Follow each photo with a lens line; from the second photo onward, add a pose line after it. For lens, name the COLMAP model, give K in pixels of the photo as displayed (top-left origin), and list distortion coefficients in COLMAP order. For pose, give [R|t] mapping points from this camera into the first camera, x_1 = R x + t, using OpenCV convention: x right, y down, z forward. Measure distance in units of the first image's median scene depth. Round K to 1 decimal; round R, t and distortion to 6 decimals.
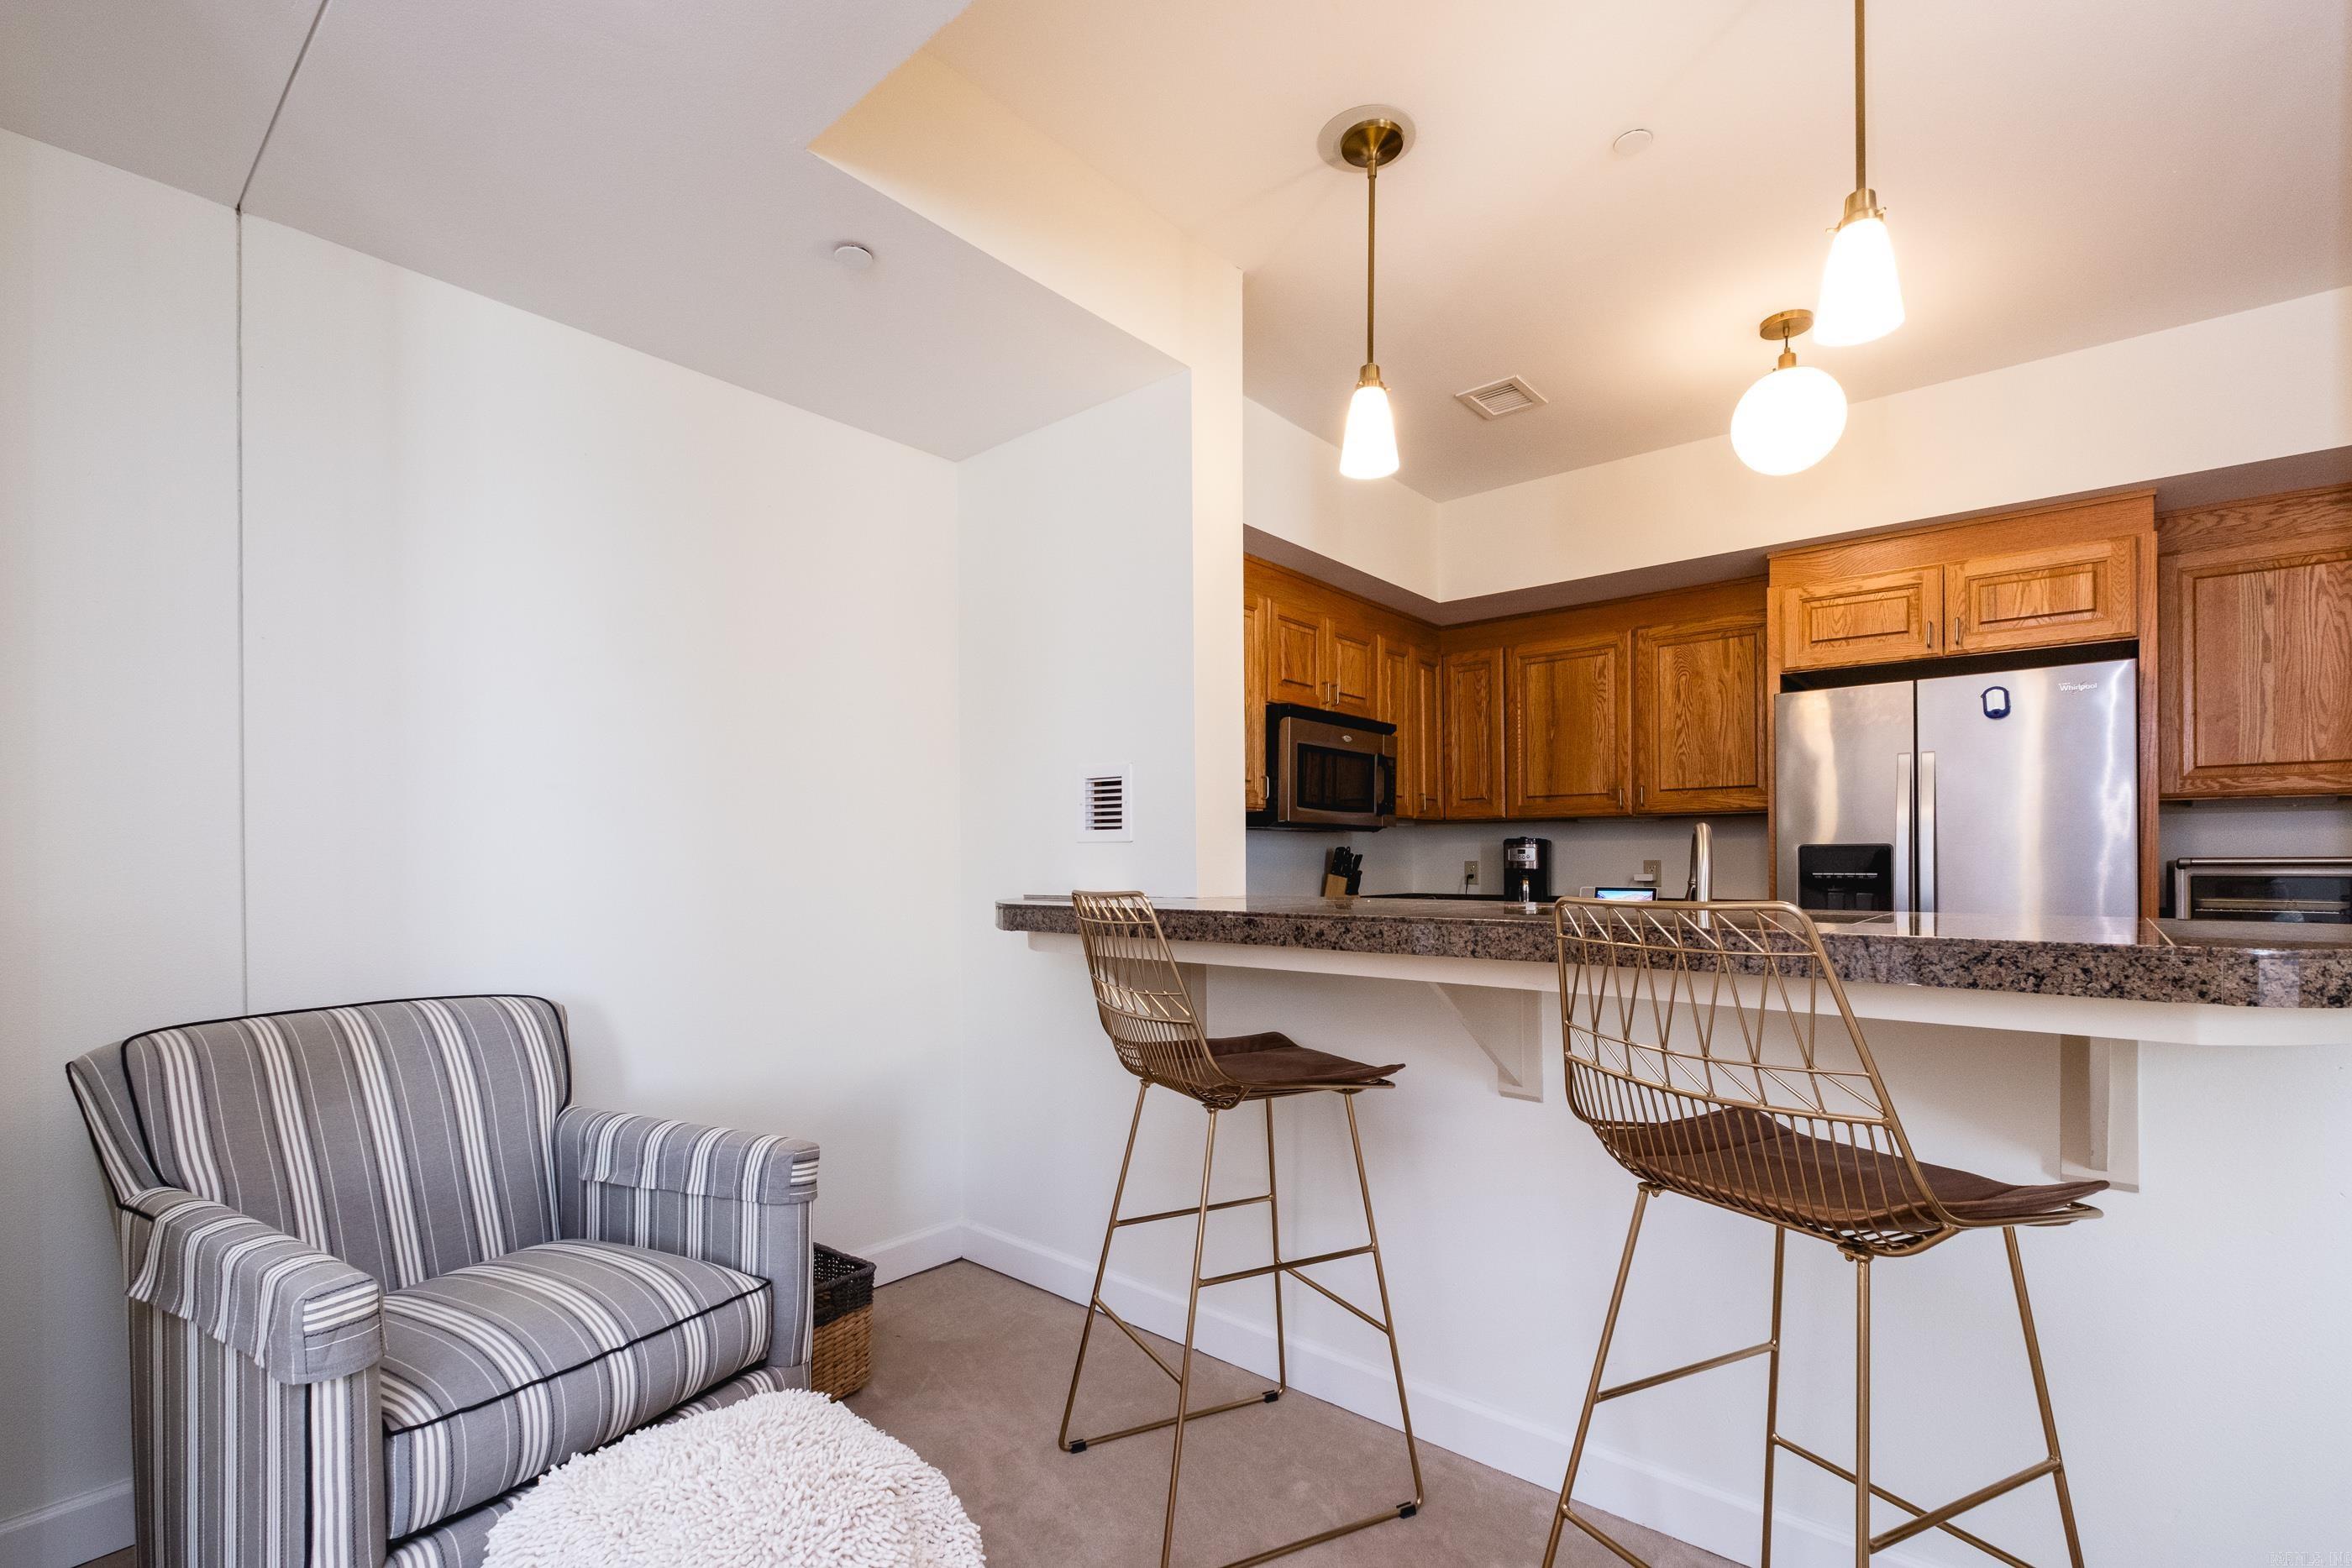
lens RADIAL K [[1033.4, 0, 1178.6], [0, 1033.4, 860.4], [0, 0, 1]] dist [0.007012, -0.005402]
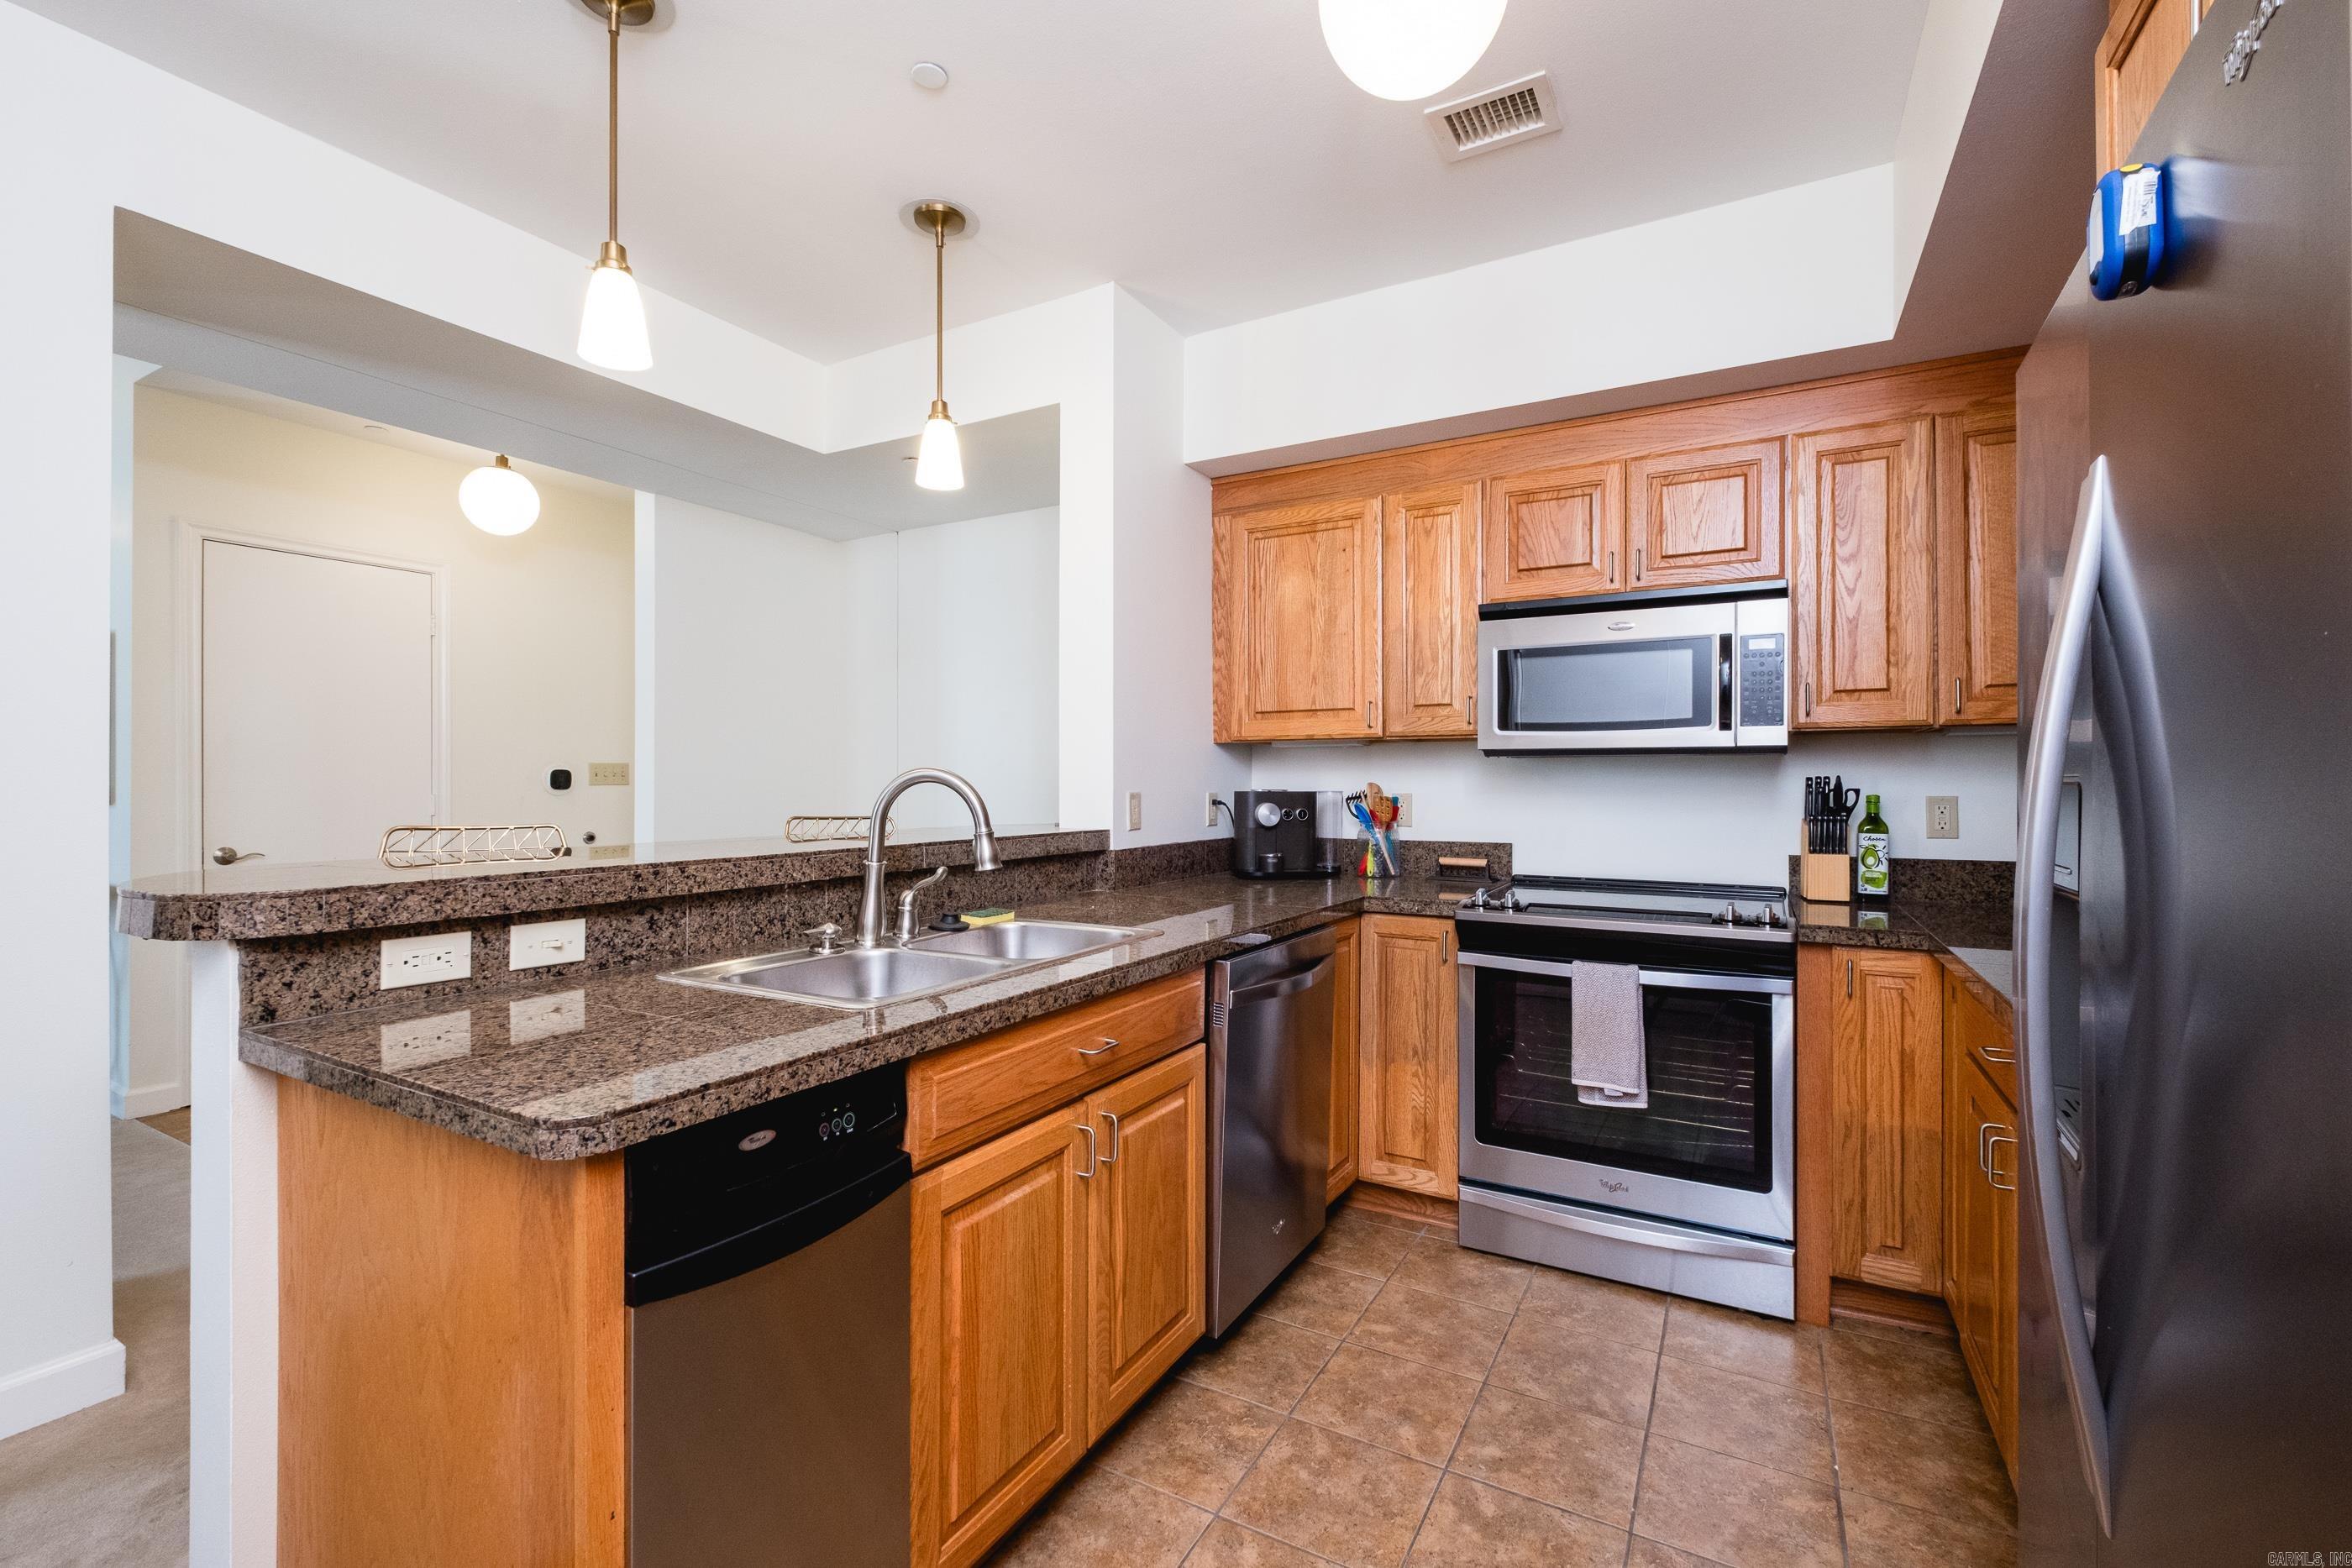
lens RADIAL K [[1033.4, 0, 1225.5], [0, 1033.4, 780.6], [0, 0, 1]] dist [0.007012, -0.005402]
pose [[0.190965, -0.004828, -0.981585, 1.048240], [0.001805, 0.999988, -0.004568, -0.011001], [0.981595, -0.000899, 0.190971, 0.773614]]
